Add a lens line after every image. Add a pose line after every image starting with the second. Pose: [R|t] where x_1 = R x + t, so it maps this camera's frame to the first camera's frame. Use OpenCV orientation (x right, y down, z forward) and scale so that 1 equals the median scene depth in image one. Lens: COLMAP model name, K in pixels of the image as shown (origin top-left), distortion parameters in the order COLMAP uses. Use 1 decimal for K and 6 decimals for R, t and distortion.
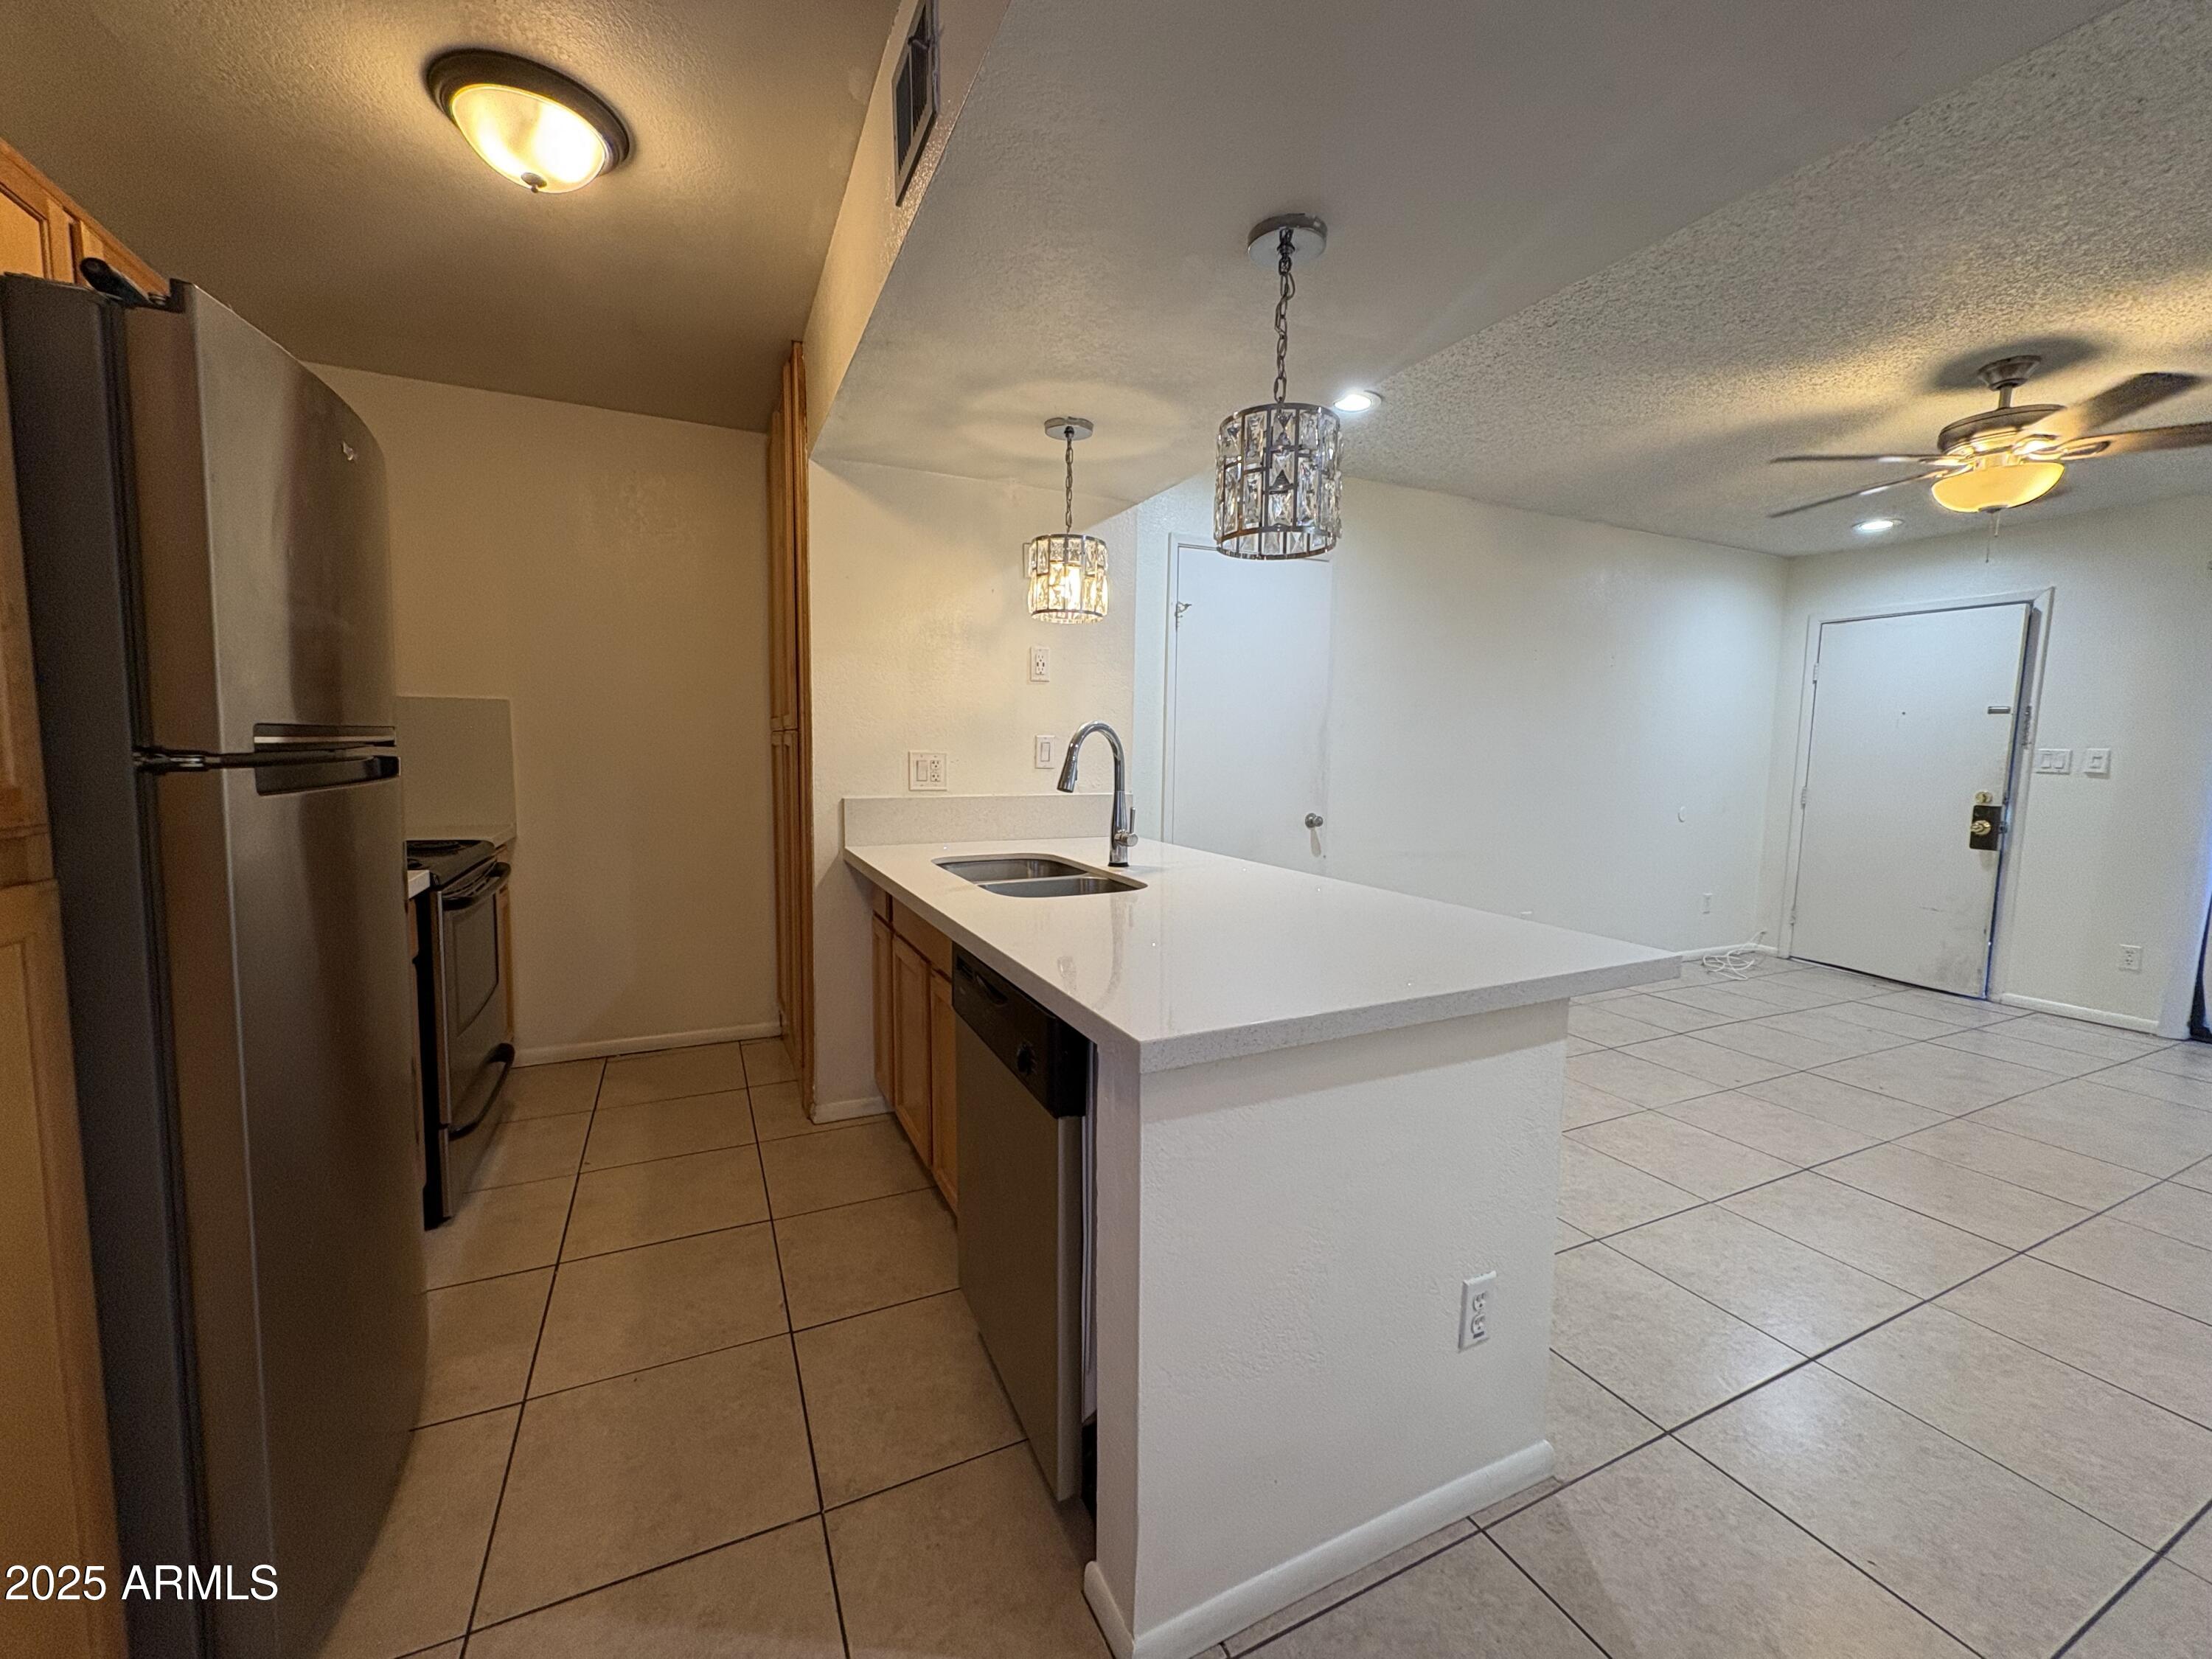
lens RADIAL K [[875.8, 0, 1106.0], [0, 875.8, 829.5], [0, 0, 1]] dist [-0.002389, 0.000143]
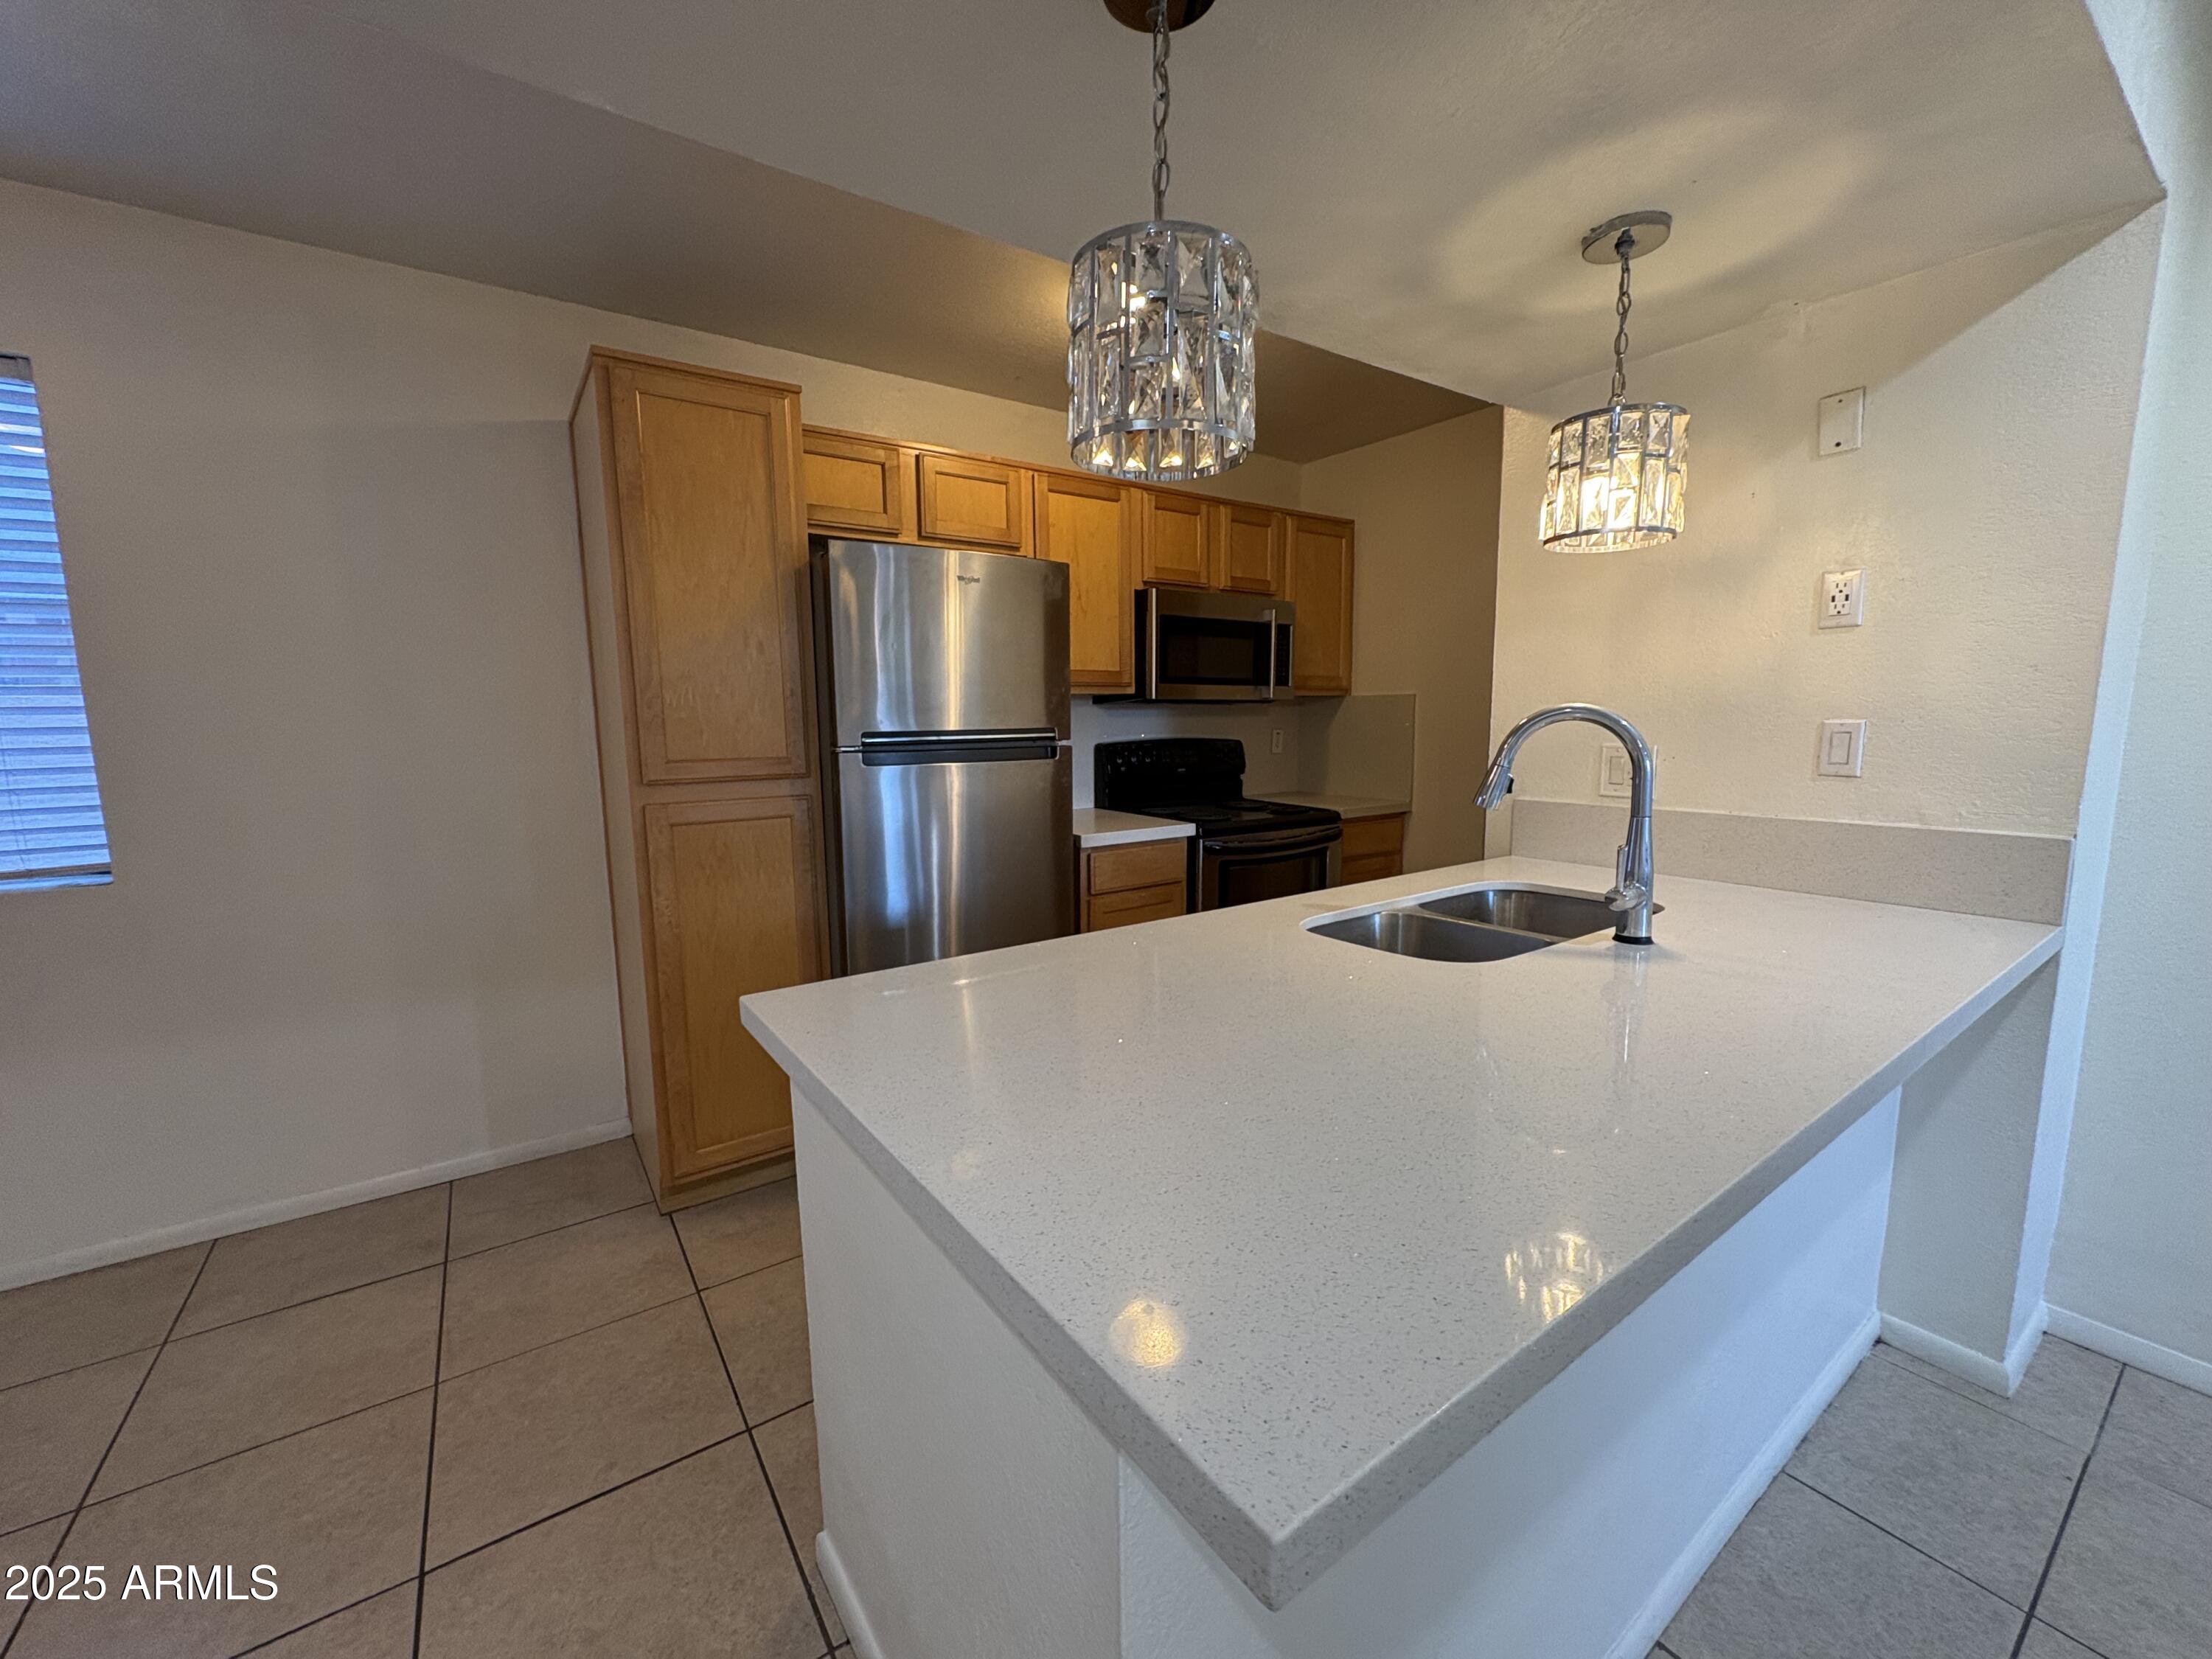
lens RADIAL K [[875.6, 0, 1106.0], [0, 875.6, 829.5], [0, 0, 1]] dist [-0.001060, -0.000167]
pose [[0.171125, 0.111404, -0.978931, 0.558764], [-0.084660, 0.991575, 0.098044, -0.065570], [0.981605, 0.066098, 0.179114, 0.546620]]
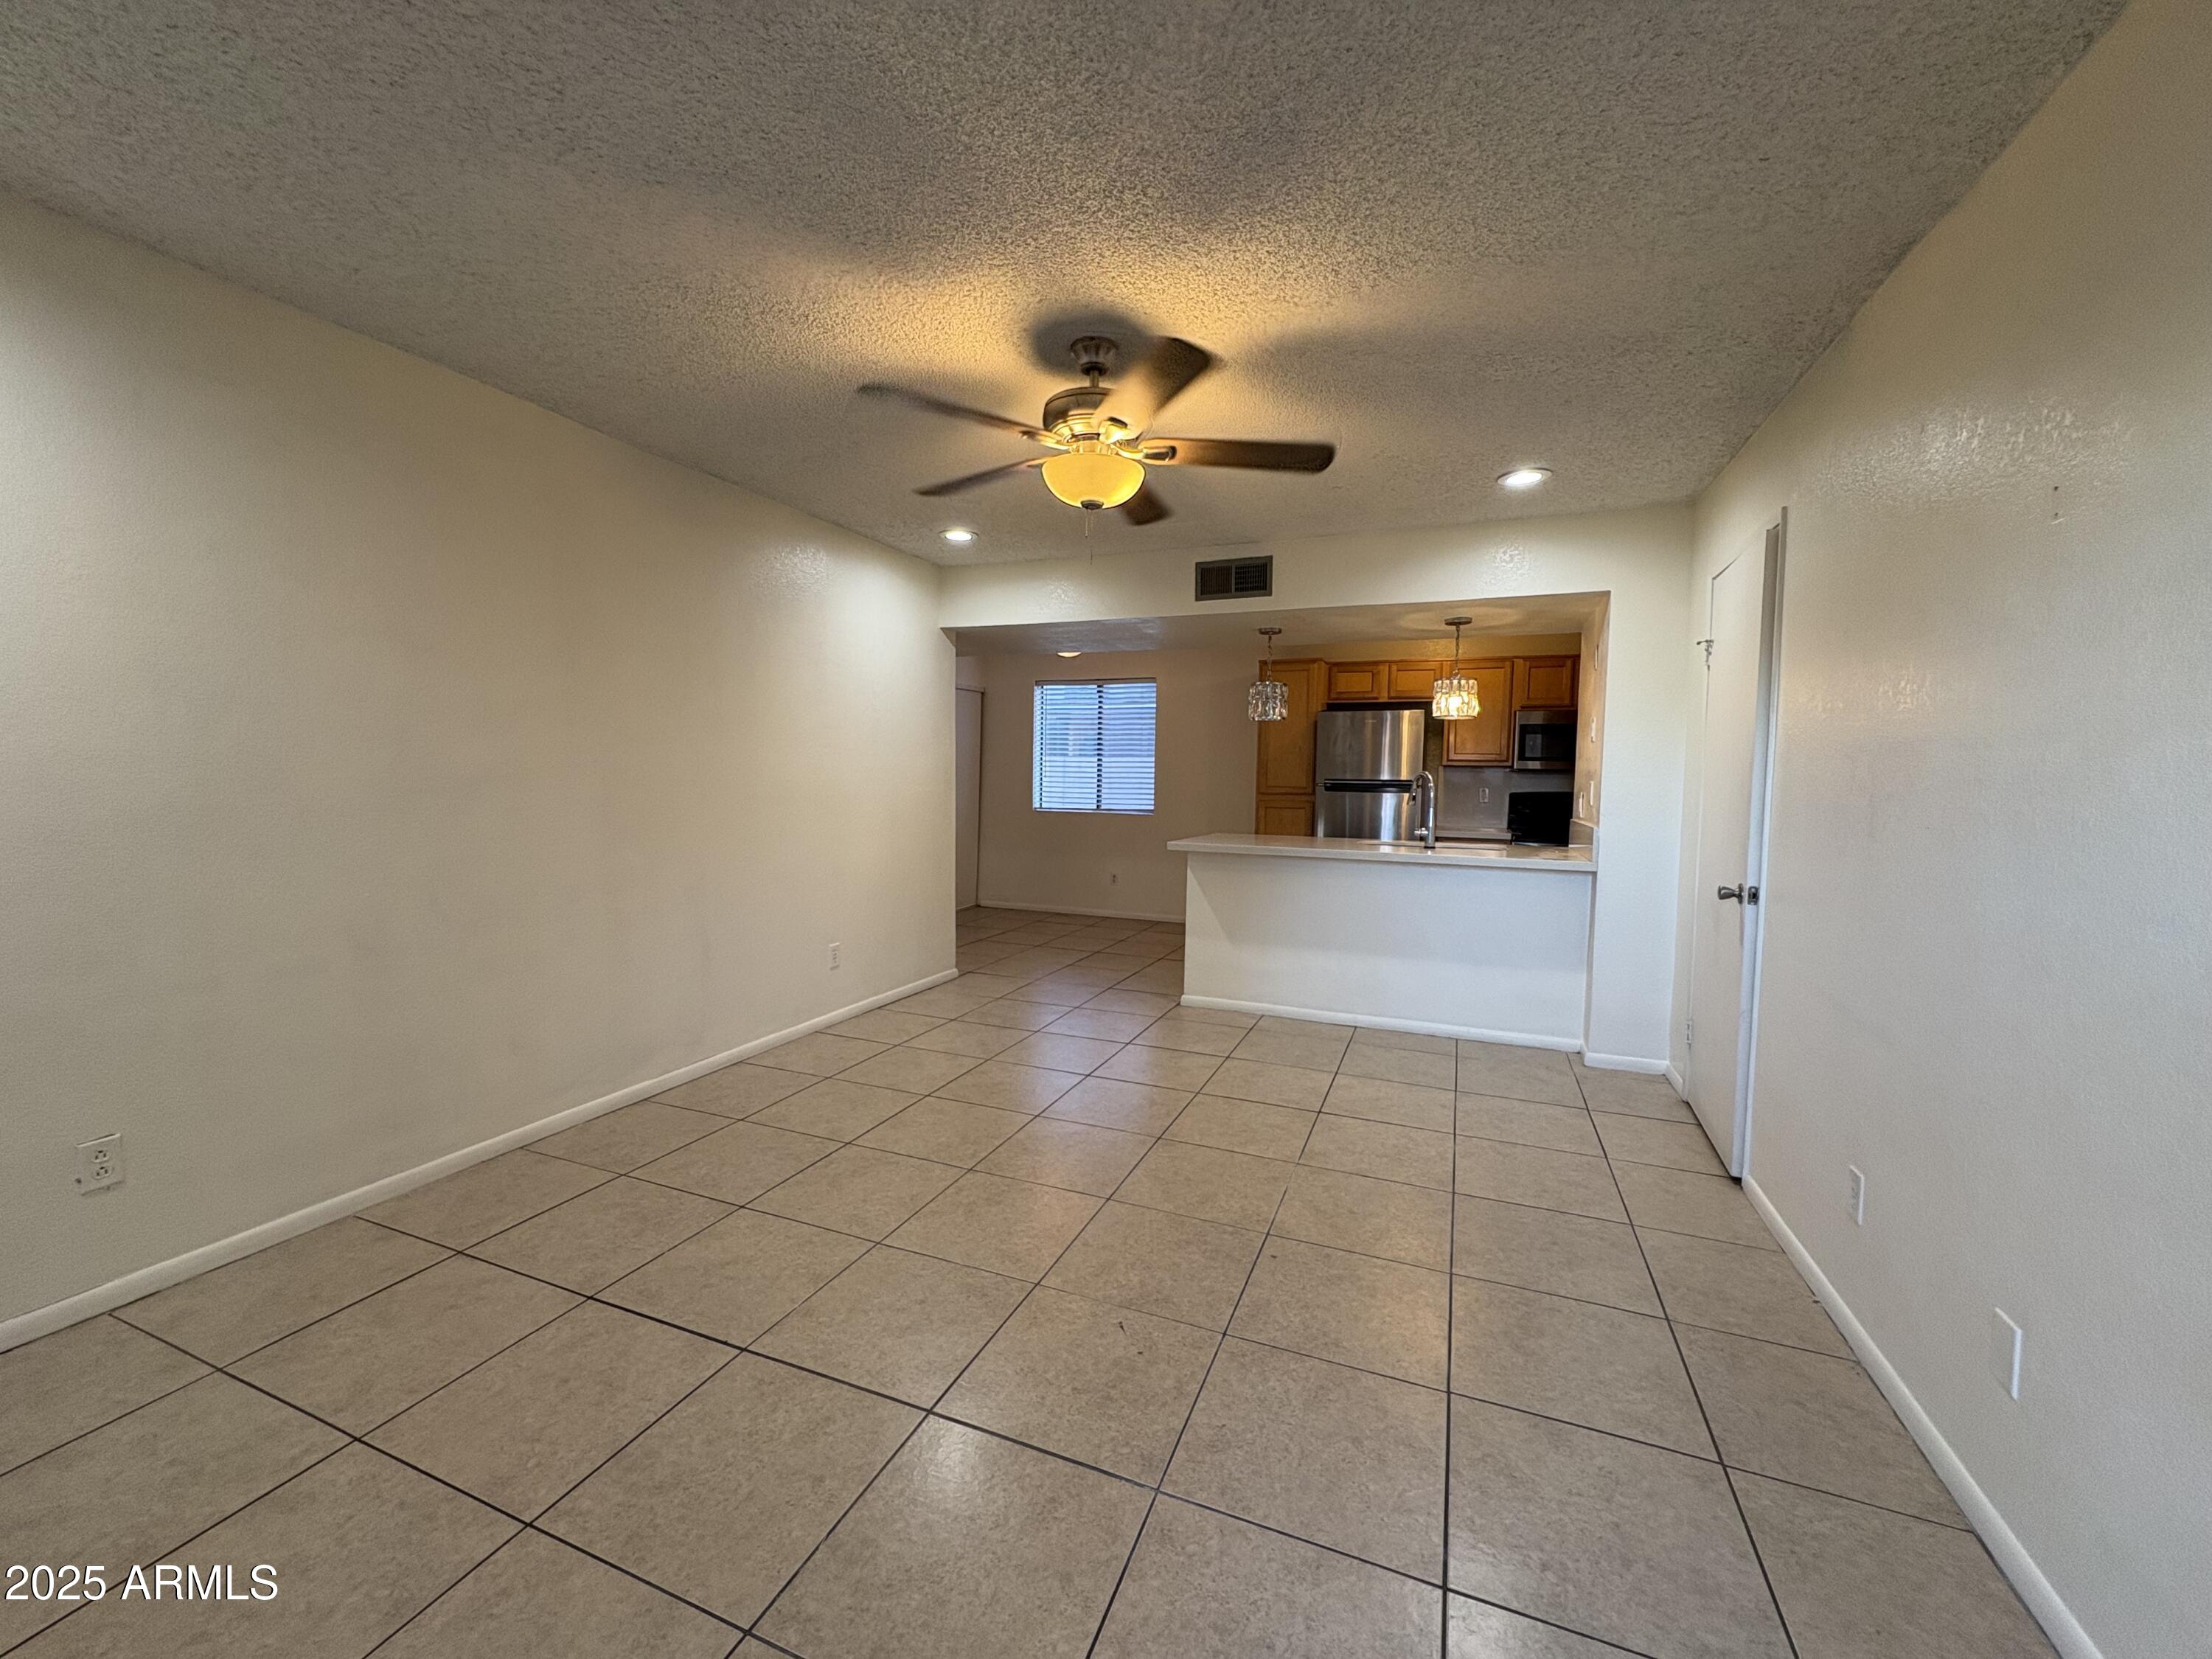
lens RADIAL K [[879.2, 0, 1106.0], [0, 879.2, 829.5], [0, 0, 1]] dist [-0.002508, -0.000093]
pose [[-0.735961, 0.016226, -0.676829, 1.843082], [-0.093707, 0.987649, 0.125571, -0.175015], [0.670507, 0.155839, -0.725351, 1.951723]]
